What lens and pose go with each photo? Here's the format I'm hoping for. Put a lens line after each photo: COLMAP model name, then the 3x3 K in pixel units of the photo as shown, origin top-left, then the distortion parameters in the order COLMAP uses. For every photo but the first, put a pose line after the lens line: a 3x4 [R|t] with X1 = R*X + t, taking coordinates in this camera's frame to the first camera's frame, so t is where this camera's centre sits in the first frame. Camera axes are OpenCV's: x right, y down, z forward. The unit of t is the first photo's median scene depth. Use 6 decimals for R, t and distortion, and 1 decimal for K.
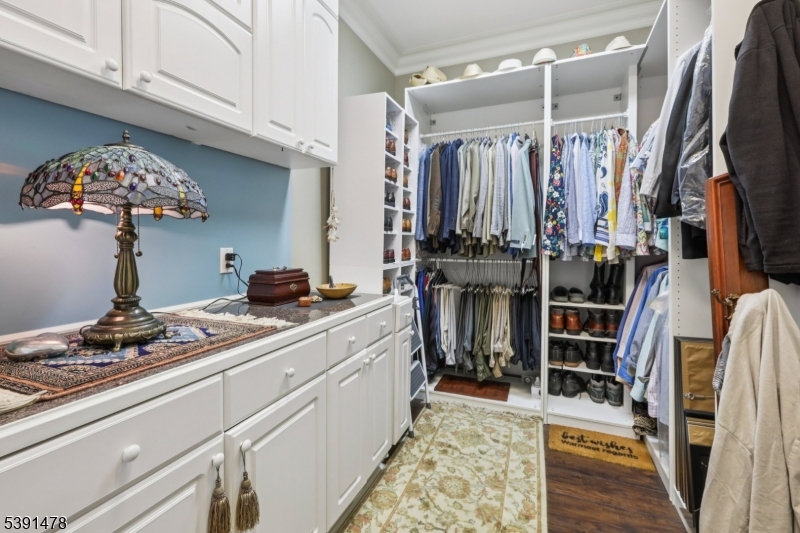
lens RADIAL K [[363.7, 0, 397.0], [0, 363.7, 250.6], [0, 0, 1]] dist [0.009217, 0.000392]
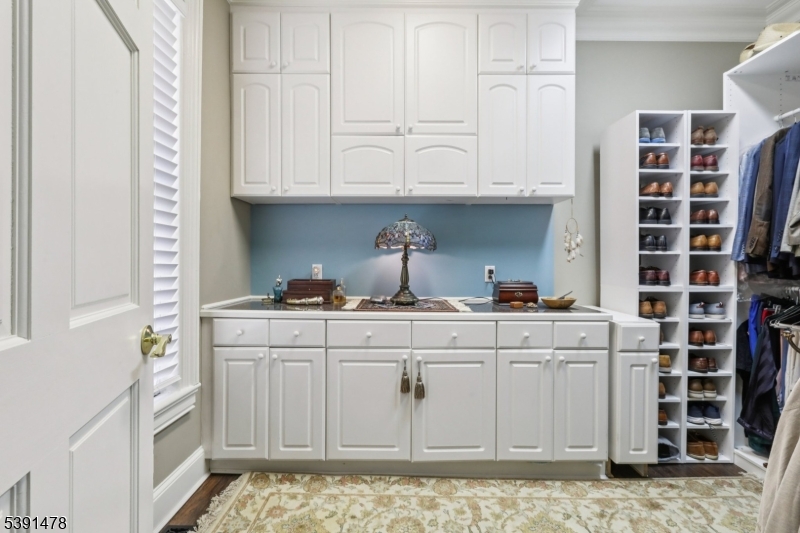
lens RADIAL K [[363.7, 0, 402.1], [0, 363.7, 265.5], [0, 0, 1]] dist [0.009217, 0.000392]
pose [[0.374830, 0.004915, -0.927080, 0.789656], [-0.027253, 0.999612, -0.005720, 0.009831], [0.926693, 0.027409, 0.374819, 0.066544]]
